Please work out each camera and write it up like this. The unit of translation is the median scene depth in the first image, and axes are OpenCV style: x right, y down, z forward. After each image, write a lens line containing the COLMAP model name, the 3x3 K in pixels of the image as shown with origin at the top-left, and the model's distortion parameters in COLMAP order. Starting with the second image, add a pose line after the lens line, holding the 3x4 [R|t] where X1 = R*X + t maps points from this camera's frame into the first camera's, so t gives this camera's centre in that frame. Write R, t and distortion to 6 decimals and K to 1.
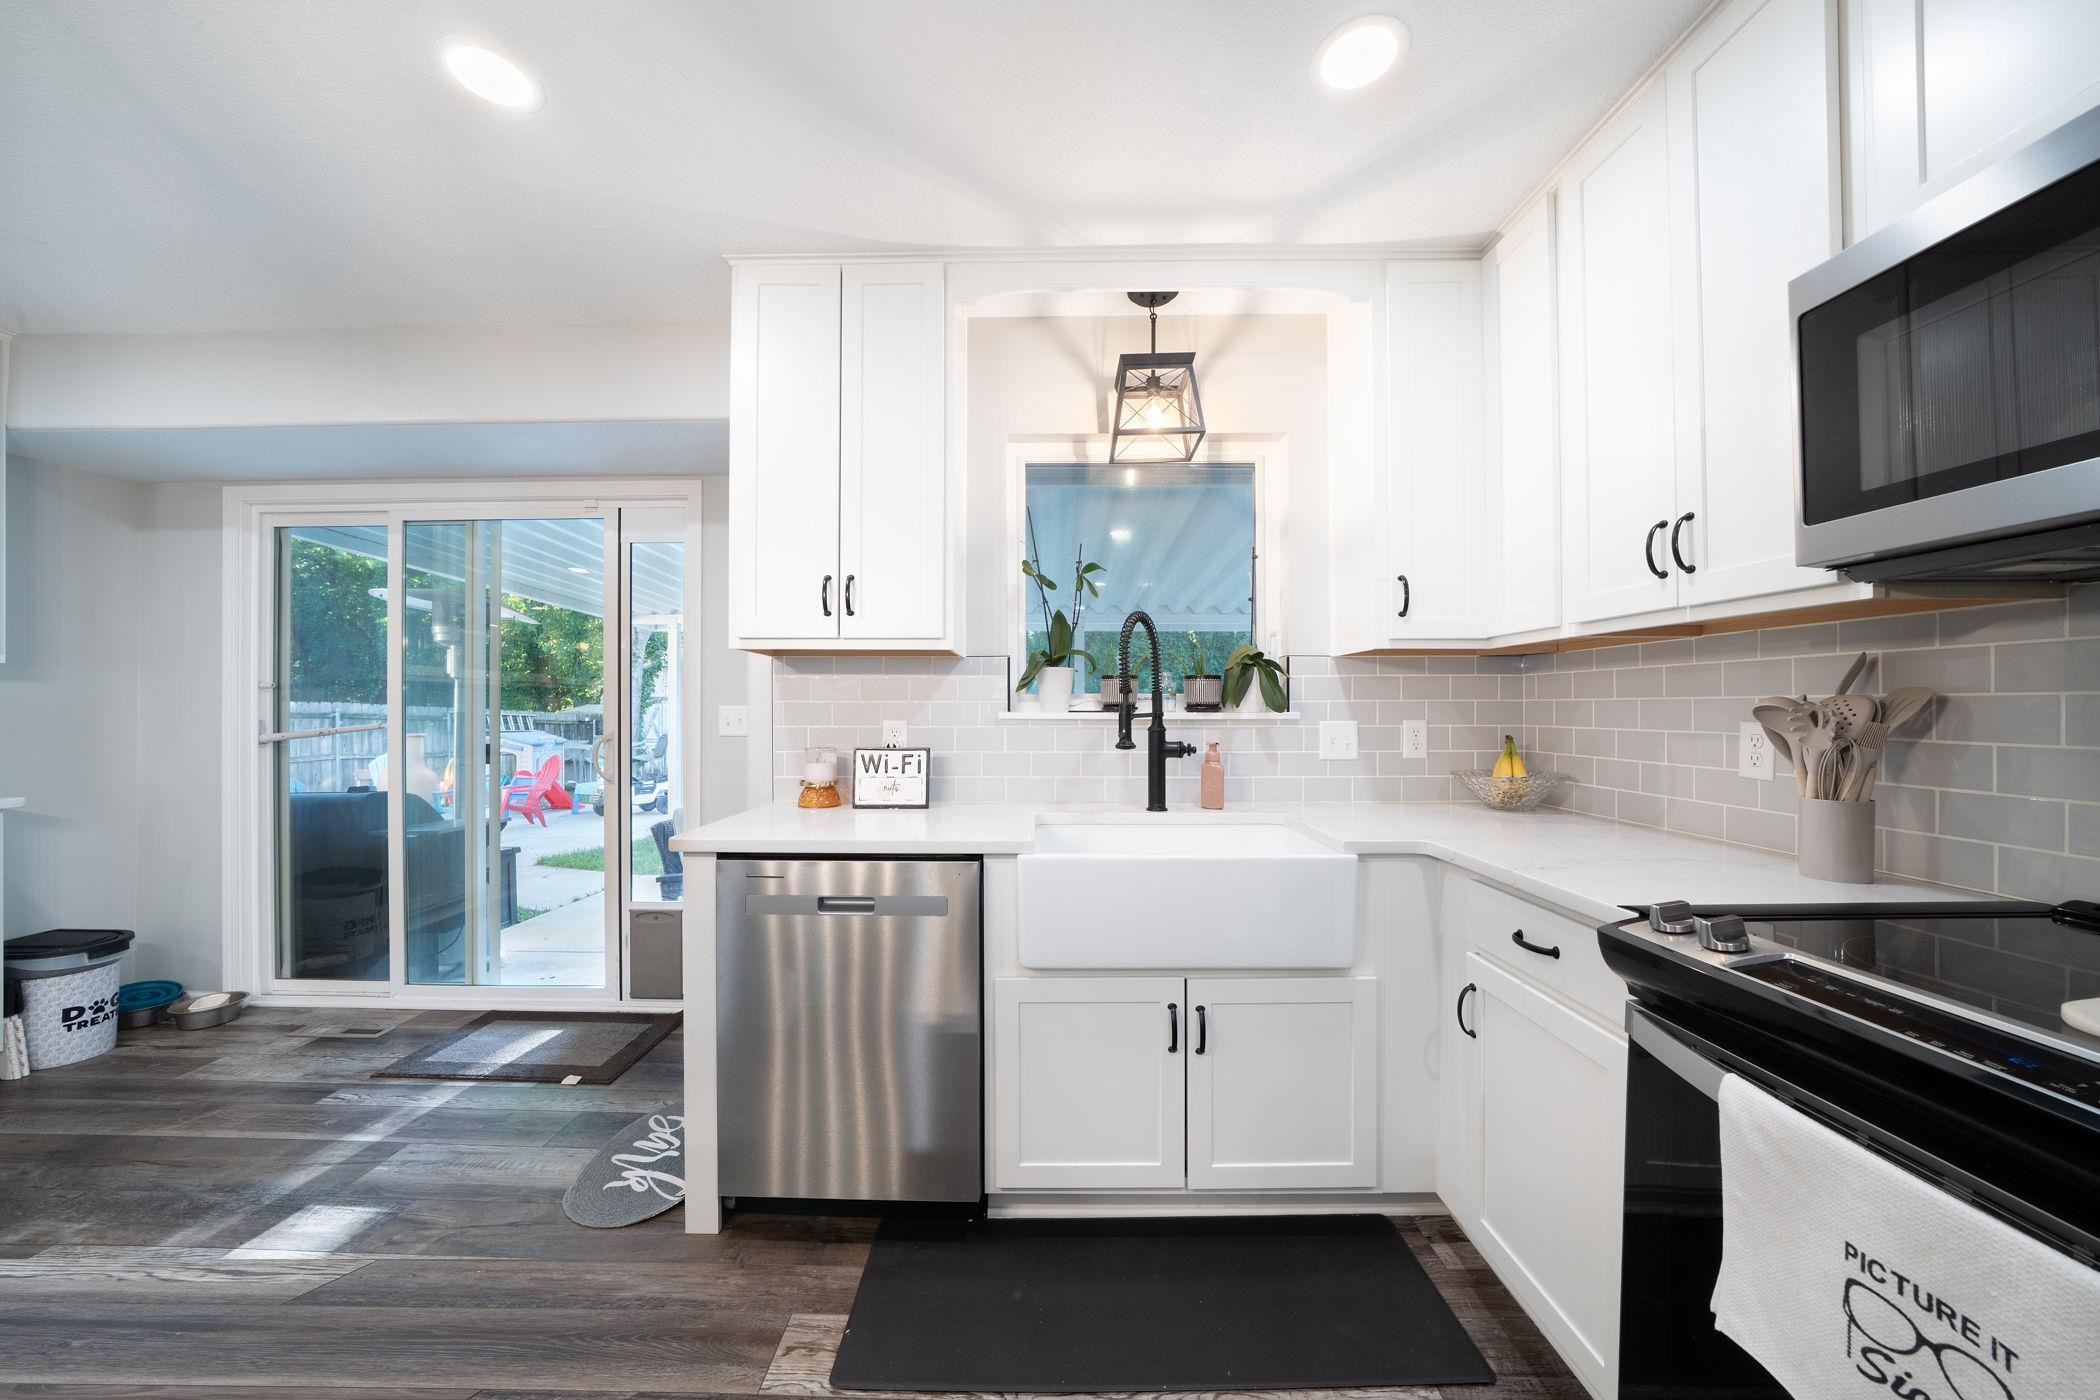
lens RADIAL K [[734.5, 0, 1050.0], [0, 734.5, 700.0], [0, 0, 1]] dist [-0.013892, -0.000006]
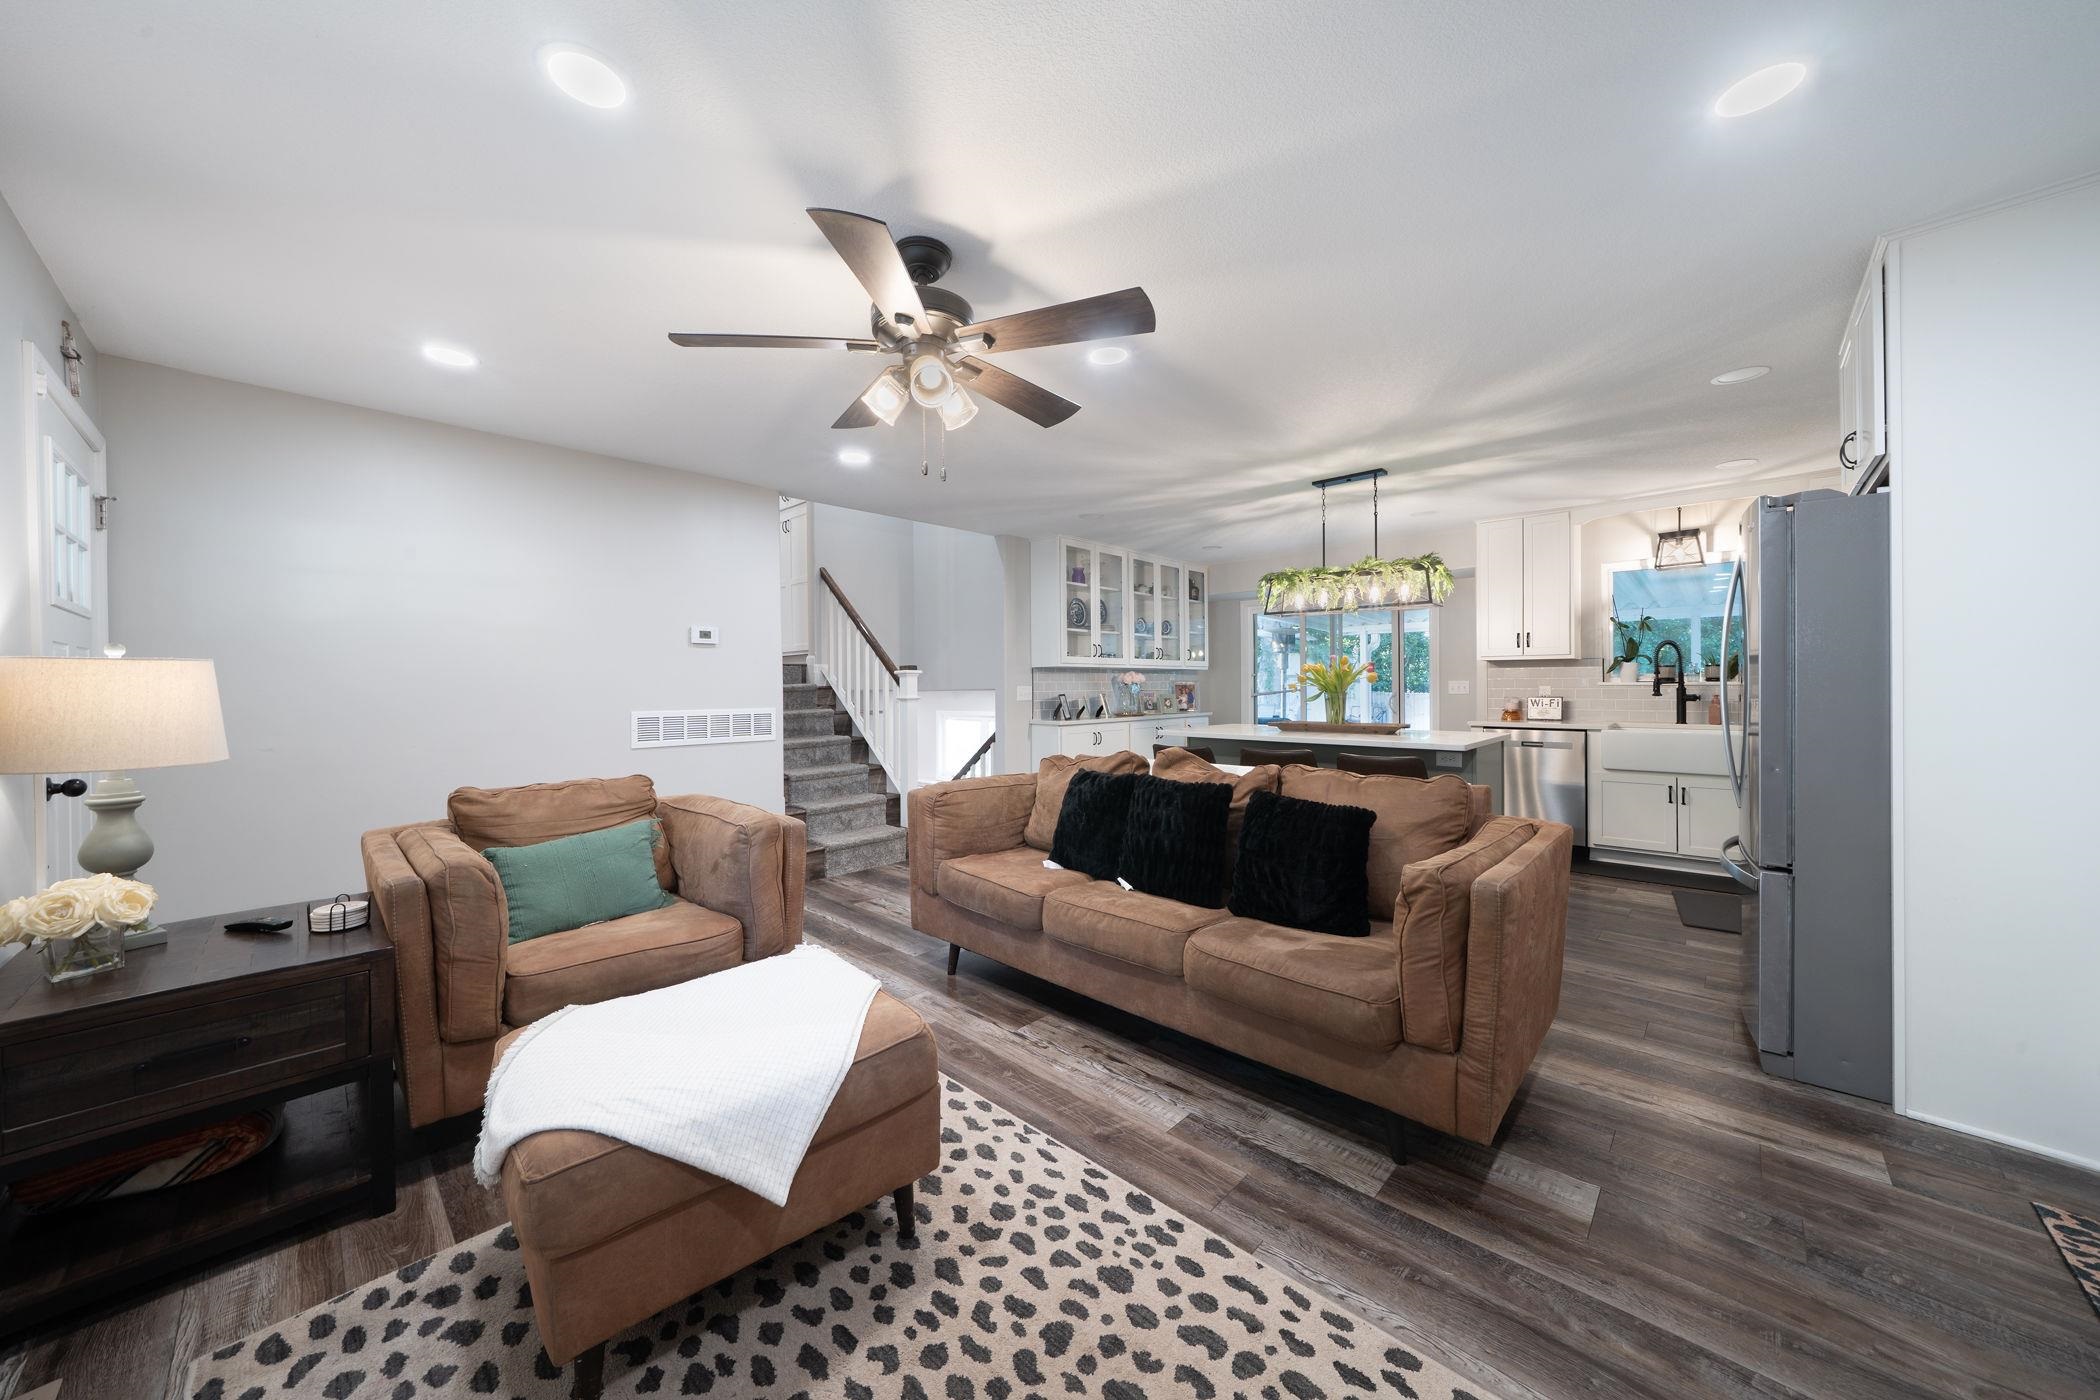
lens RADIAL K [[715.4, 0, 1038.7], [0, 715.4, 703.7], [0, 0, 1]] dist [-0.011324, 0.000142]
pose [[0.718129, 0.010345, -0.695833, 0.261531], [0.015555, 0.999401, 0.030911, -0.014283], [0.695736, -0.033022, 0.717538, -2.153940]]
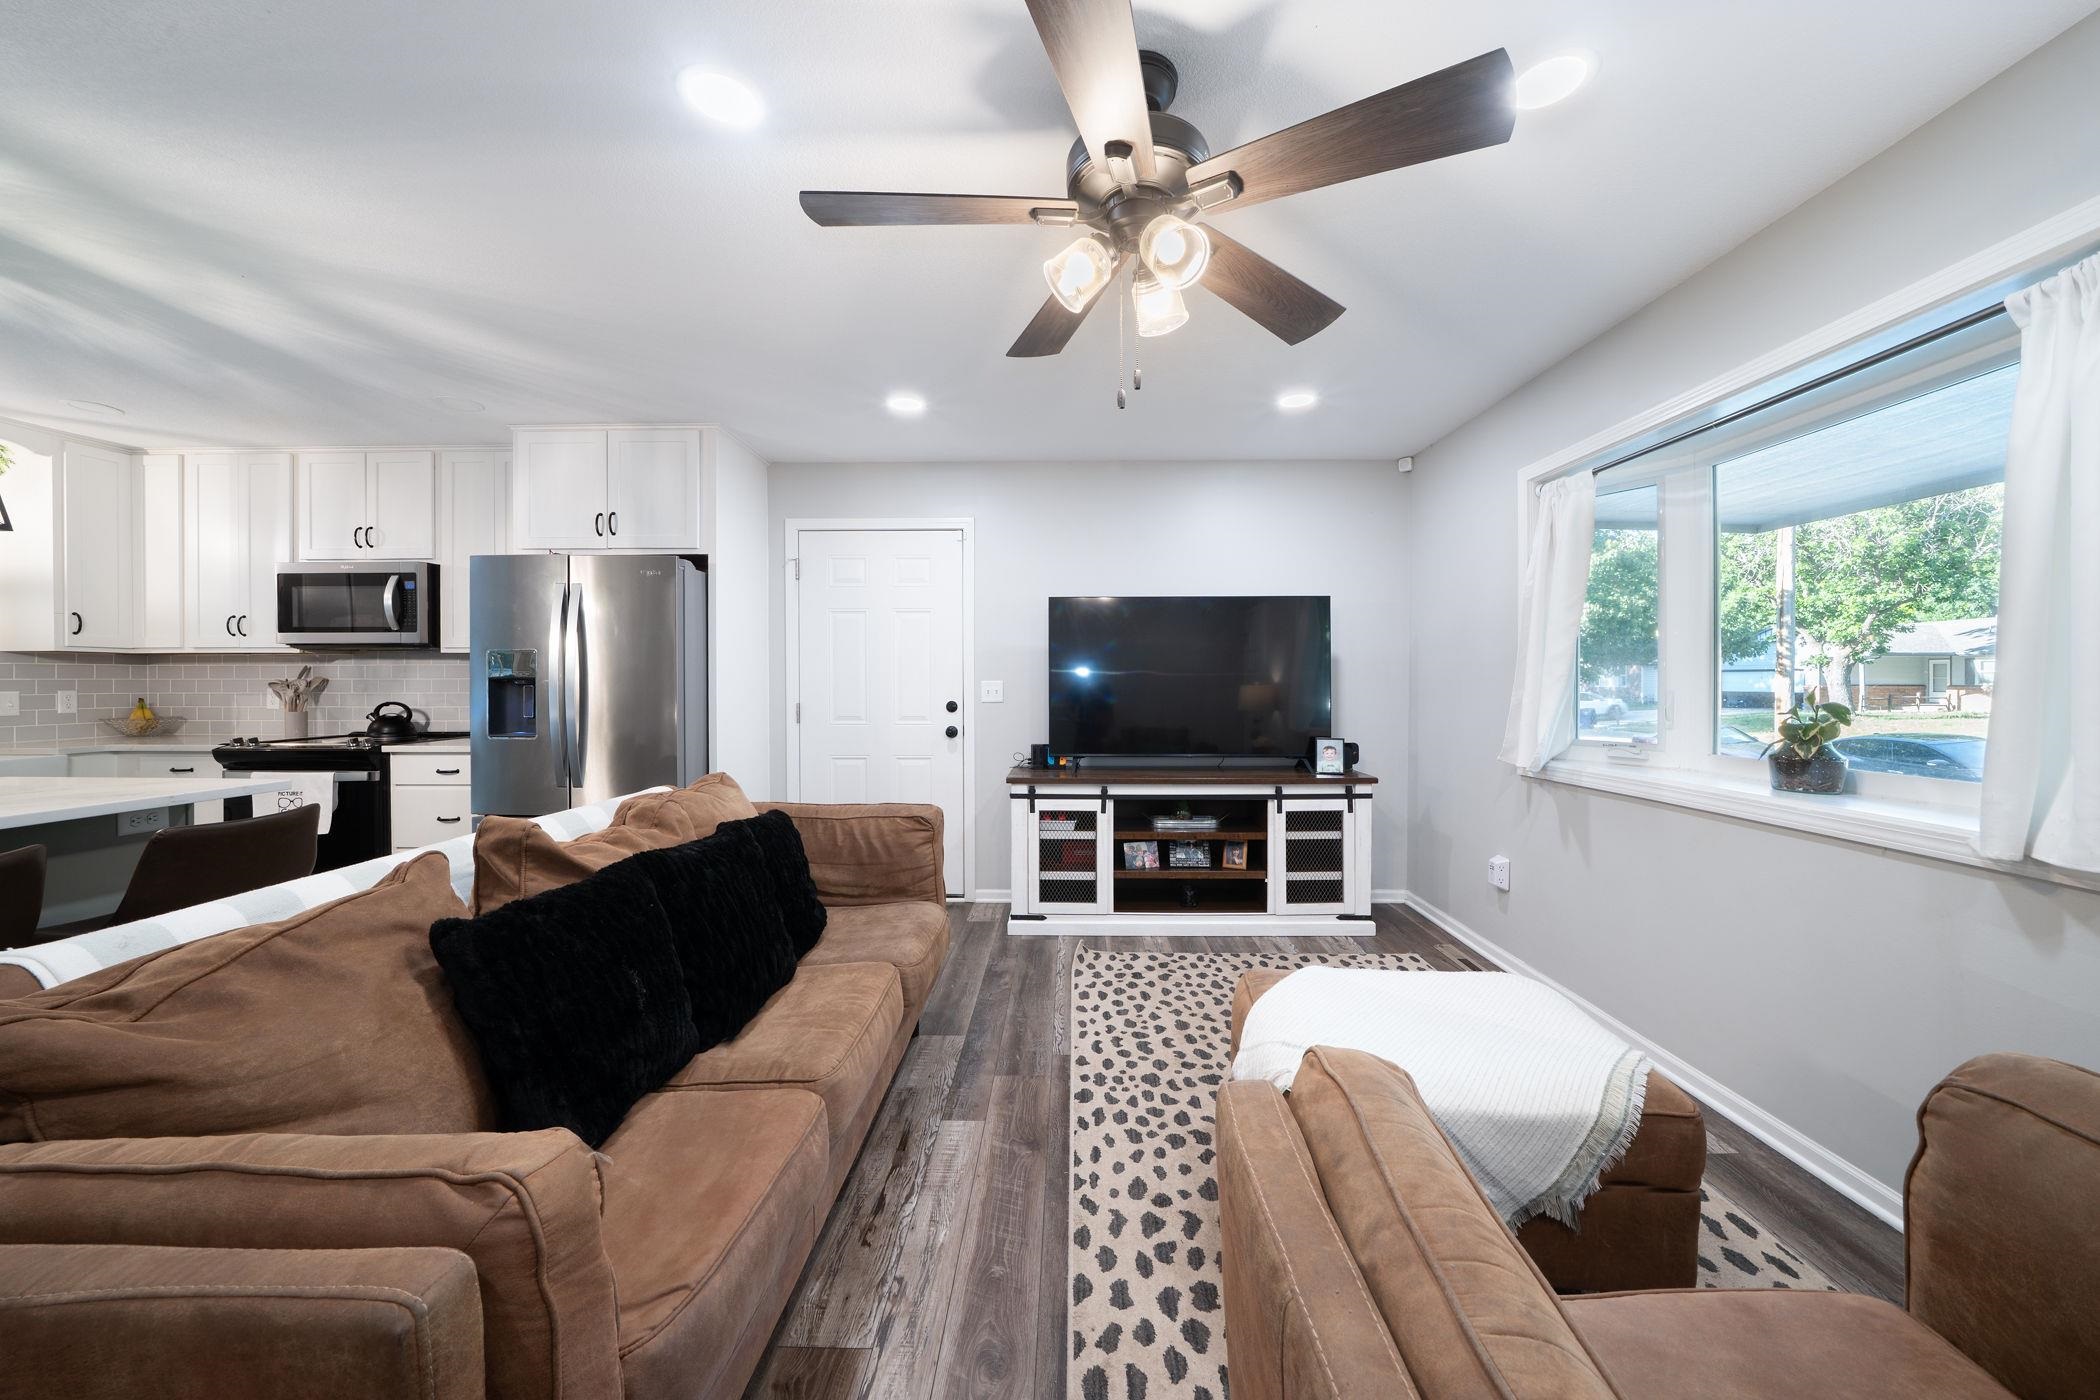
lens RADIAL K [[752.8, 0, 1050.5], [0, 752.8, 687.6], [0, 0, 1]] dist [-0.015525, 0.003329]
pose [[0.026925, -0.008307, 0.999603, -1.290768], [-0.007628, 0.999935, 0.008515, -0.013821], [-0.999608, -0.007855, 0.026860, -1.485452]]
